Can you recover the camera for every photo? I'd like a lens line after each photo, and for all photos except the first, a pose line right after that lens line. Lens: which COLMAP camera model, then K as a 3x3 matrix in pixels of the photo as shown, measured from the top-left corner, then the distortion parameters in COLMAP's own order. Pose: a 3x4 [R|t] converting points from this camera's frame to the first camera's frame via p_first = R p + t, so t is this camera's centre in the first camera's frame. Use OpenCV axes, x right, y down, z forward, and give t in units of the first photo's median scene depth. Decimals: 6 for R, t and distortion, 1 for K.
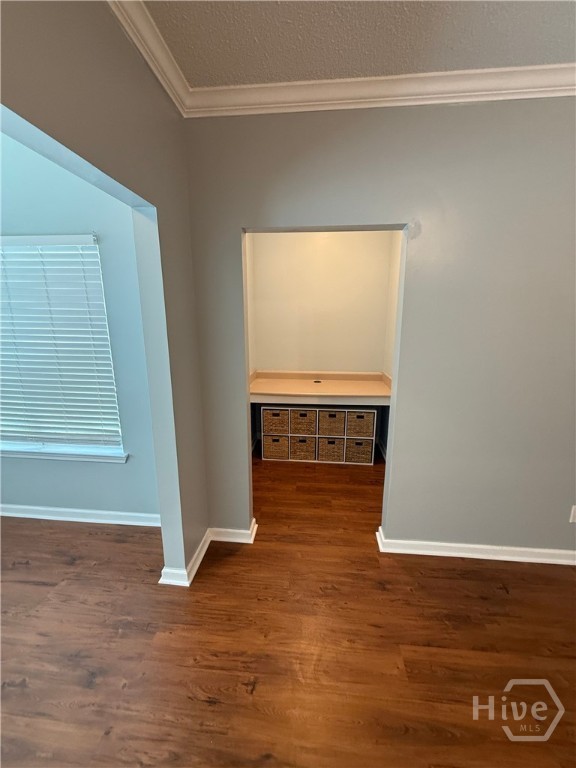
lens RADIAL K [[307.2, 0, 285.2], [0, 307.2, 381.8], [0, 0, 1]] dist [-0.000991, 0.000537]
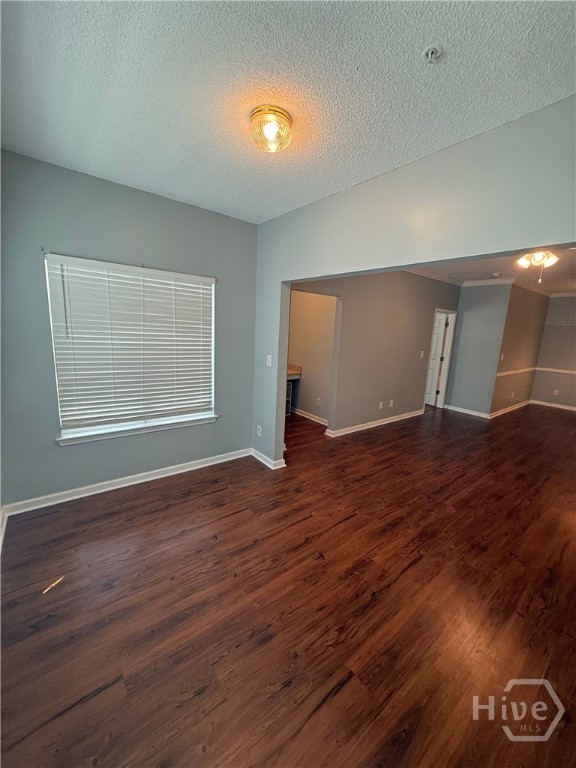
lens RADIAL K [[307.2, 0, 285.4], [0, 307.2, 389.4], [0, 0, 1]] dist [-0.000991, 0.000537]
pose [[0.727131, -0.102933, 0.678738, -0.906112], [0.093458, 0.994333, 0.050673, 0.040123], [-0.680107, 0.026588, 0.732630, -0.260690]]
